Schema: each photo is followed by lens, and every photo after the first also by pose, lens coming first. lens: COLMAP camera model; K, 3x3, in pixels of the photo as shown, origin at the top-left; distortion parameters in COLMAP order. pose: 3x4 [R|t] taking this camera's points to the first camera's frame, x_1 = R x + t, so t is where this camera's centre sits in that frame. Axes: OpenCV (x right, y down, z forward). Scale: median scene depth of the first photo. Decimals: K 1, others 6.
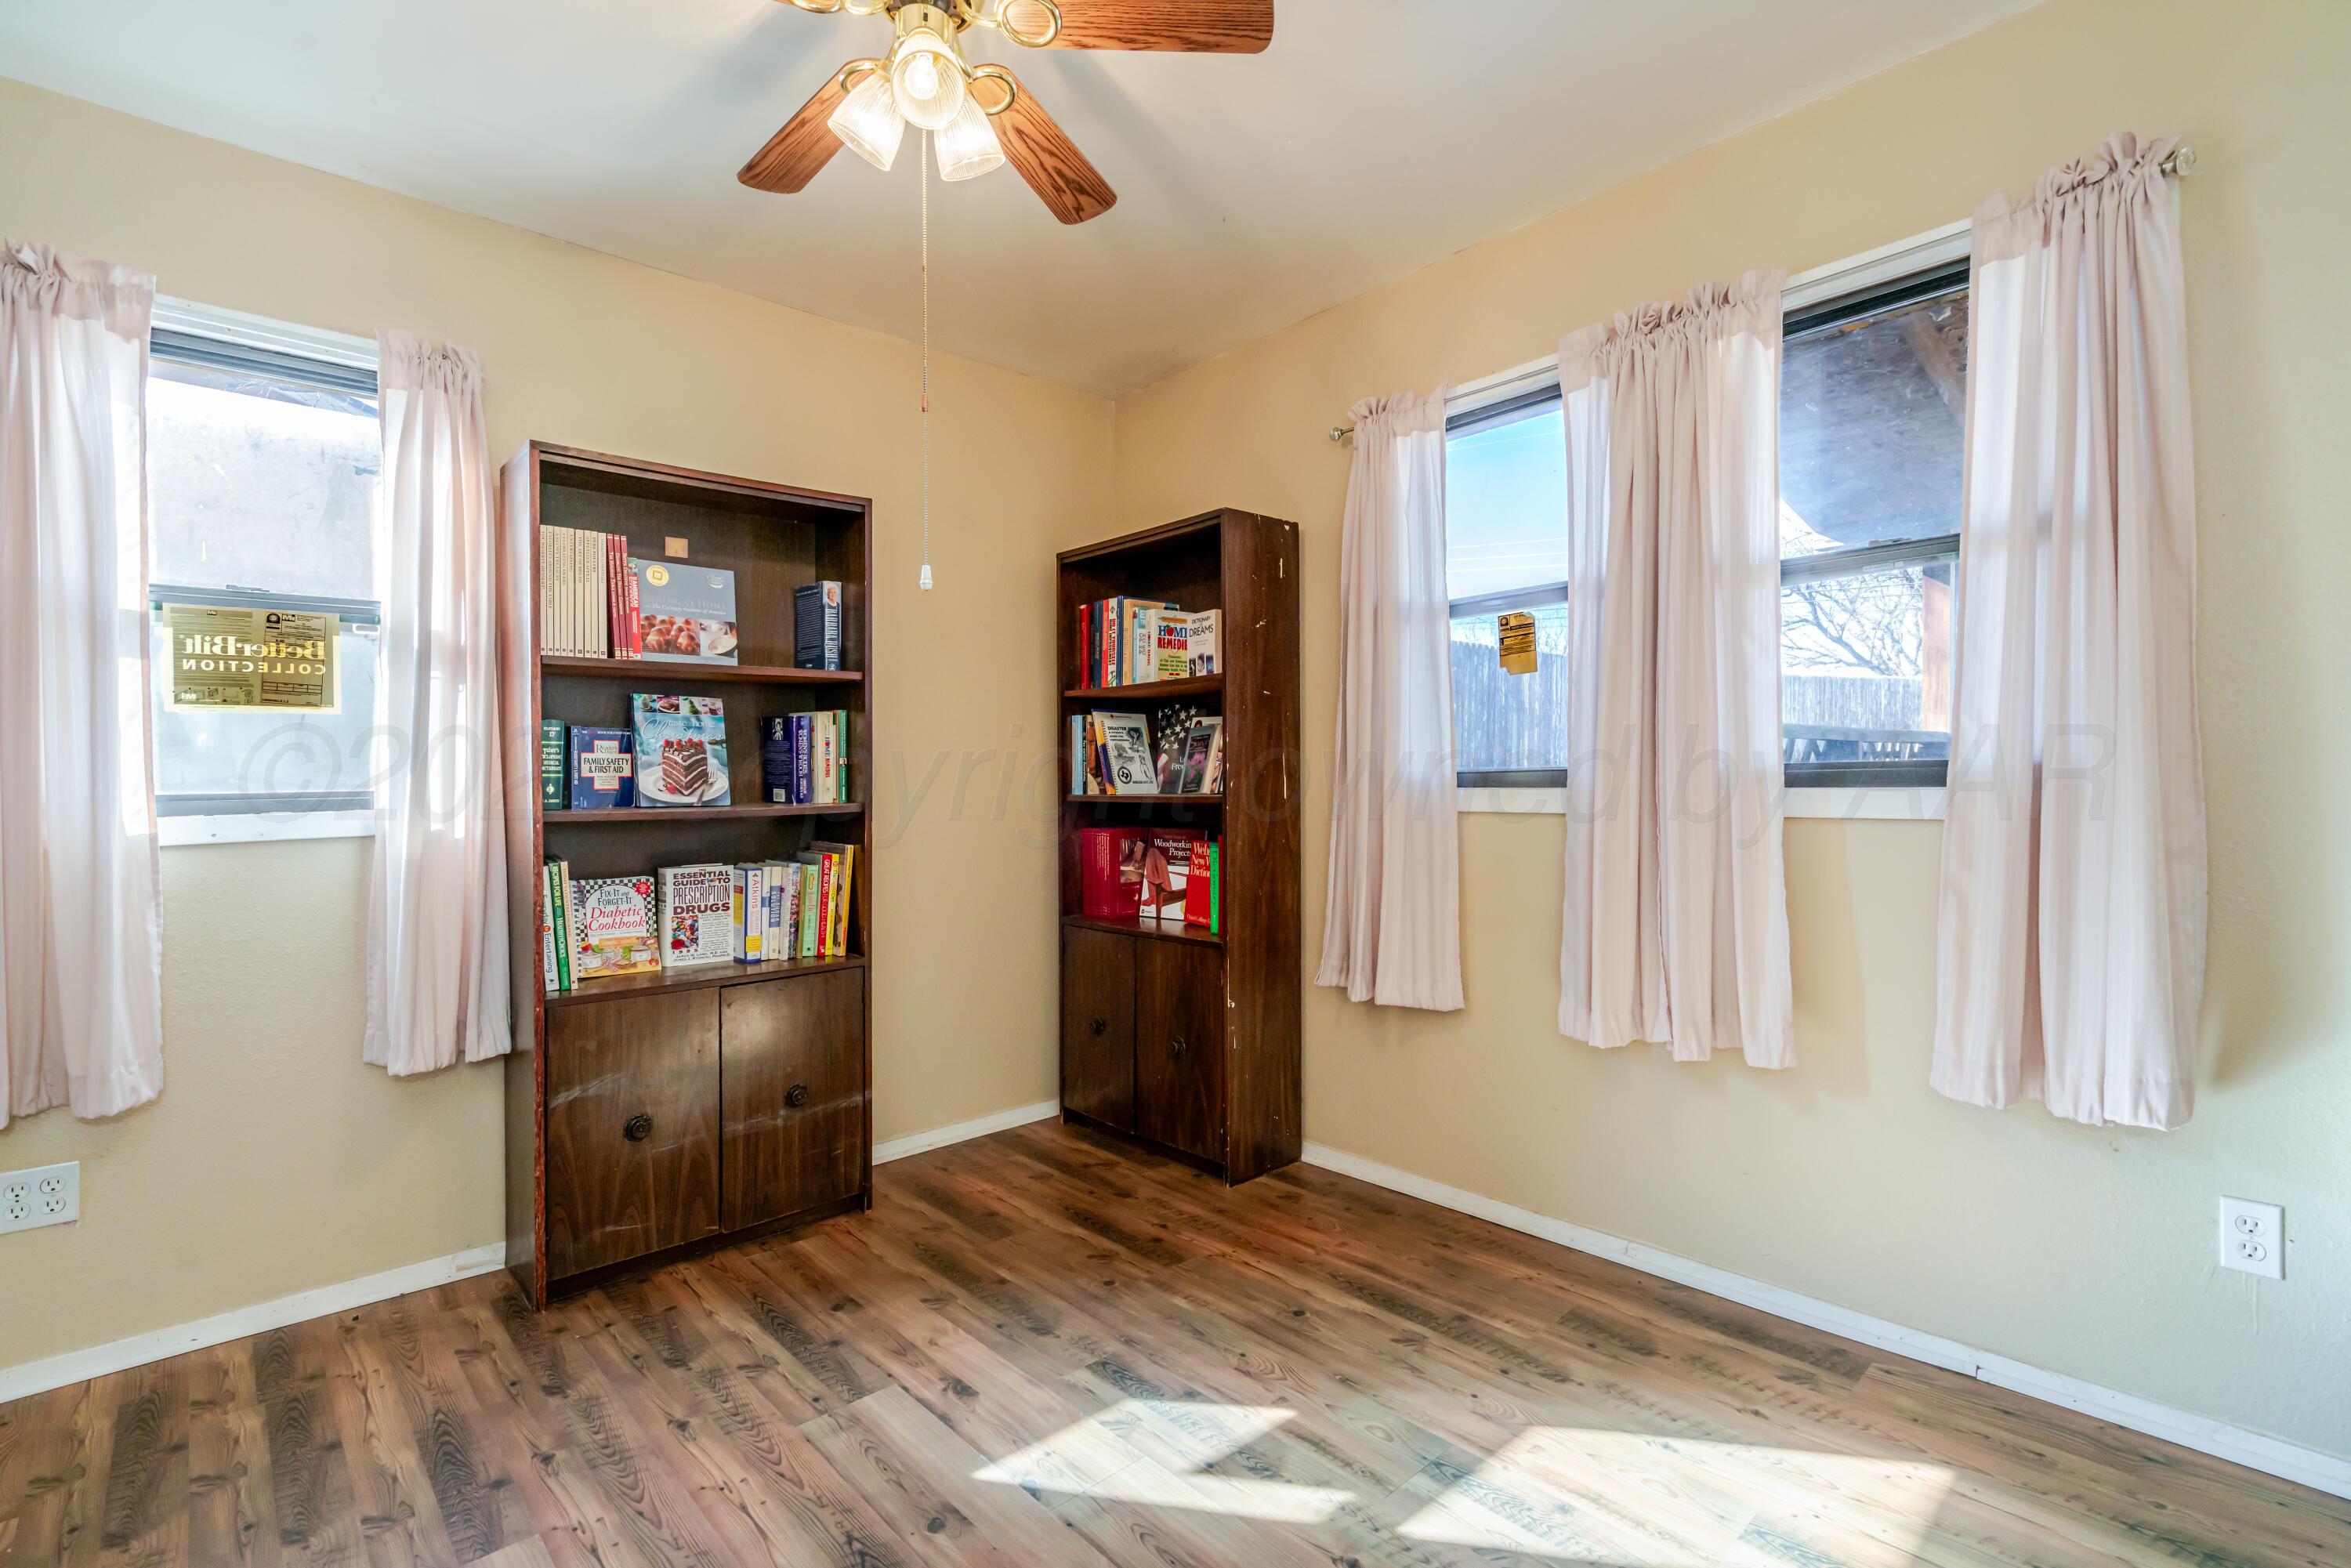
lens RADIAL K [[1074.2, 0, 1170.4], [0, 1074.2, 792.0], [0, 0, 1]] dist [-0.003860, 0.000693]
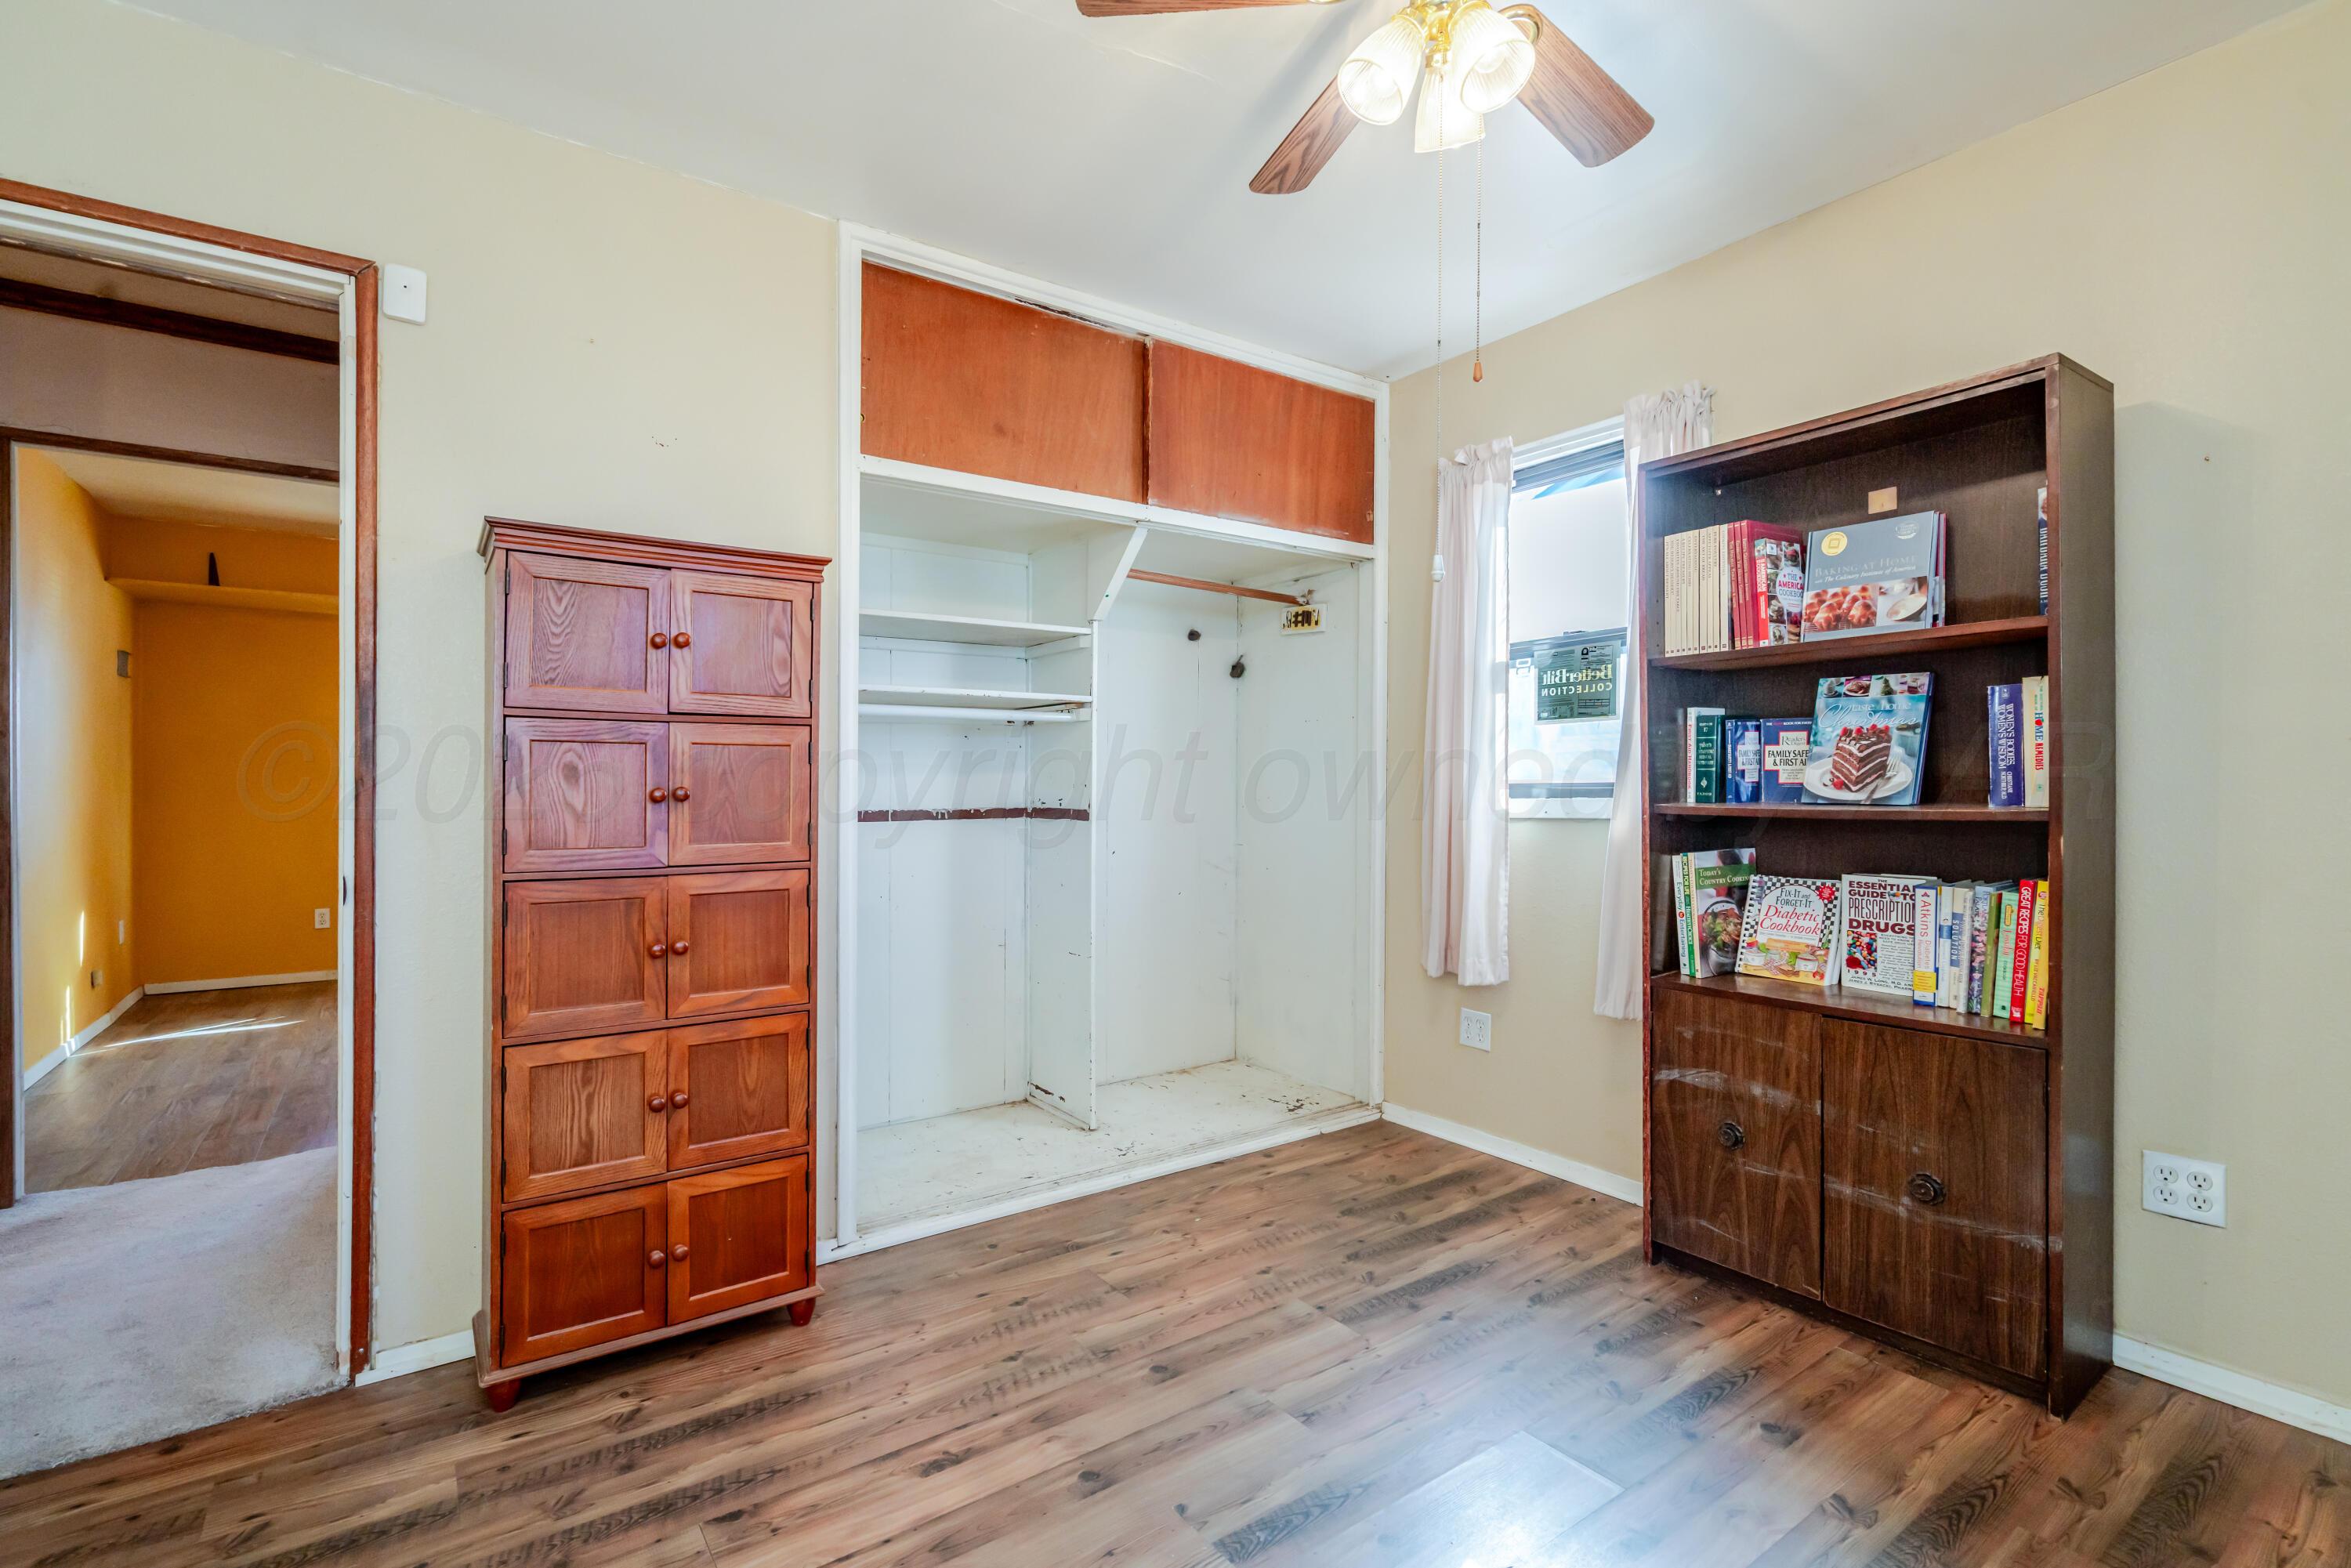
lens RADIAL K [[1074.2, 0, 1170.3], [0, 1074.2, 777.5], [0, 0, 1]] dist [-0.003860, 0.000693]
pose [[-0.123206, 0.008941, -0.992341, 0.488329], [-0.004014, 0.999947, 0.009508, -0.014546], [0.992373, 0.005155, -0.123164, 0.581292]]
